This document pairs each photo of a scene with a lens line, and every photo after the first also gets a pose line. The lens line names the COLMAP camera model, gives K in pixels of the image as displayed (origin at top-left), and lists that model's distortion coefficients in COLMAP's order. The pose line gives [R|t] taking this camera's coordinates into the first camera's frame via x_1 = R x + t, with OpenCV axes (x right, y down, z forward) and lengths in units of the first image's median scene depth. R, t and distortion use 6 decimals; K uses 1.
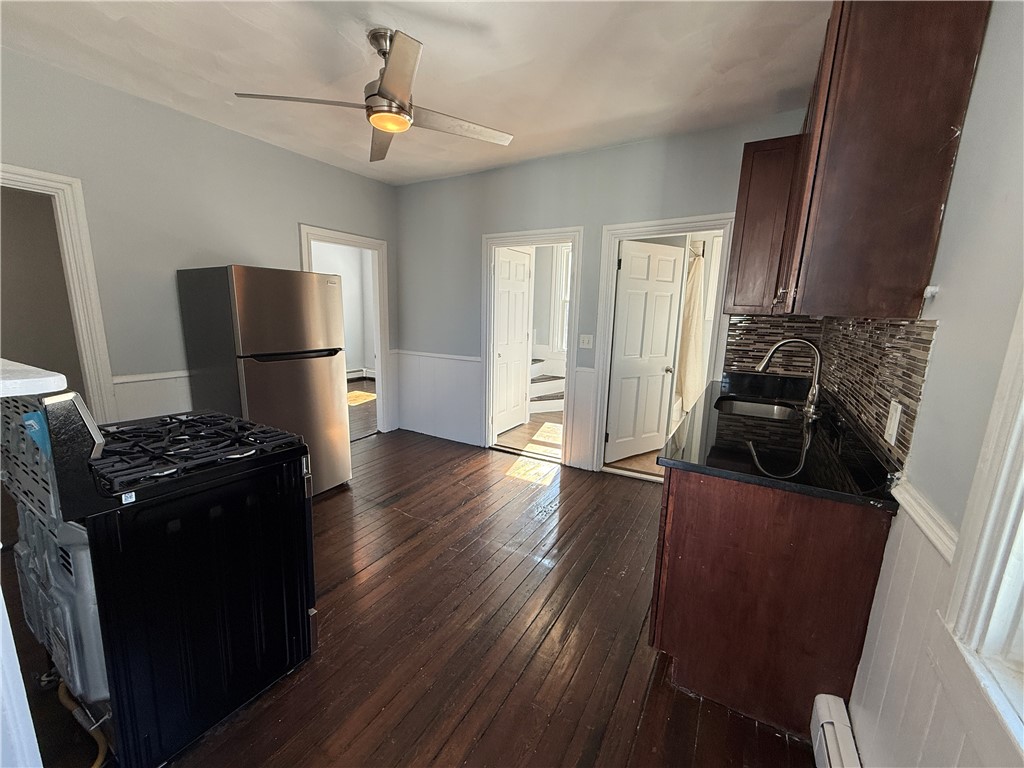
lens RADIAL K [[408.9, 0, 510.7], [0, 408.9, 385.7], [0, 0, 1]] dist [-0.000002, -0.000043]
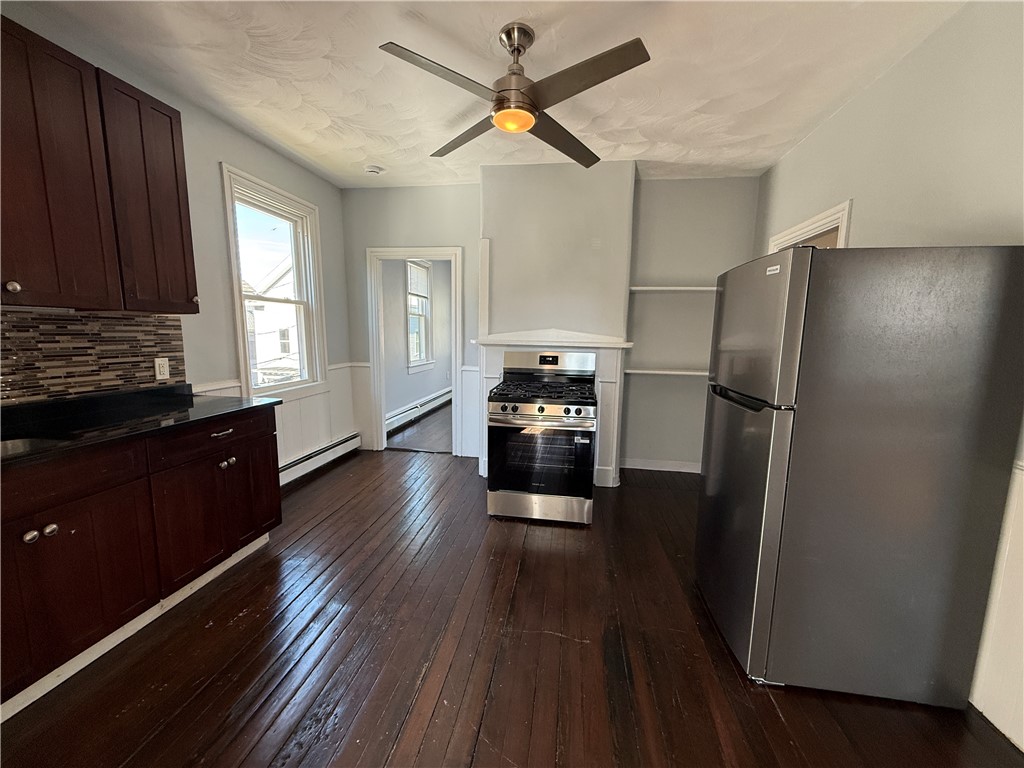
lens RADIAL K [[408.9, 0, 510.7], [0, 408.9, 385.7], [0, 0, 1]] dist [-0.000002, -0.000043]
pose [[-0.929461, 0.013538, -0.368673, 0.125491], [-0.106545, 0.946893, 0.303383, -0.633006], [0.353201, 0.321263, -0.878658, 3.510366]]
